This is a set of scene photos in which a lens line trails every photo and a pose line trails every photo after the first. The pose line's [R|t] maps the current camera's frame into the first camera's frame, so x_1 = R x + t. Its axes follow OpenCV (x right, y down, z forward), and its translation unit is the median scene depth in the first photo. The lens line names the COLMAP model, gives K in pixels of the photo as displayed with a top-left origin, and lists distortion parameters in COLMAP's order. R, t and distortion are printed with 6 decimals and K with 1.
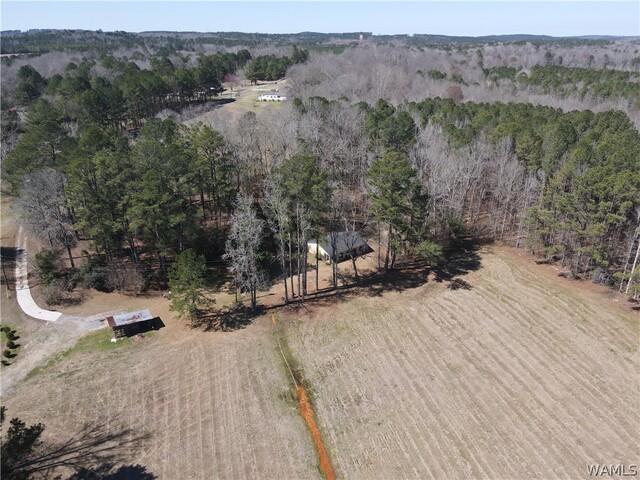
lens RADIAL K [[465.5, 0, 320.0], [0, 465.5, 236.8], [0, 0, 1]] dist [0.008633, 0.008087]
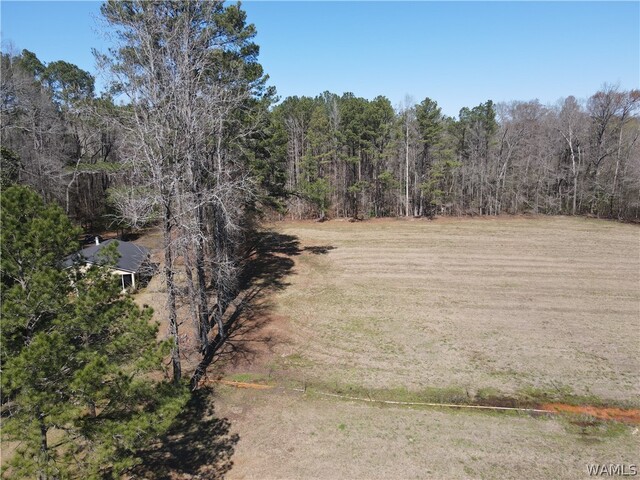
lens RADIAL K [[465.5, 0, 324.2], [0, 465.5, 237.2], [0, 0, 1]] dist [0.008633, 0.008087]
pose [[0.445181, -0.193994, 0.874174, -0.382218], [0.373033, 0.927682, 0.015898, 0.089720], [-0.814039, 0.319018, 0.485353, 0.764260]]
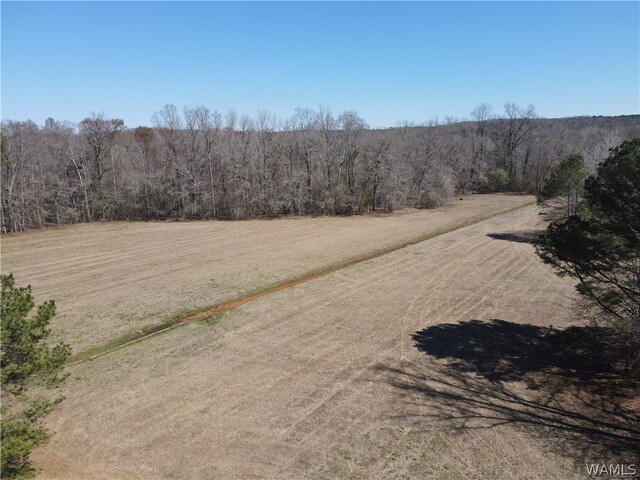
lens RADIAL K [[465.5, 0, 317.5], [0, 465.5, 235.8], [0, 0, 1]] dist [0.008633, 0.008087]
pose [[-0.554906, -0.151723, 0.817961, -0.573157], [0.346415, 0.851788, 0.393006, 0.016969], [-0.756358, 0.501435, -0.420103, 0.900129]]
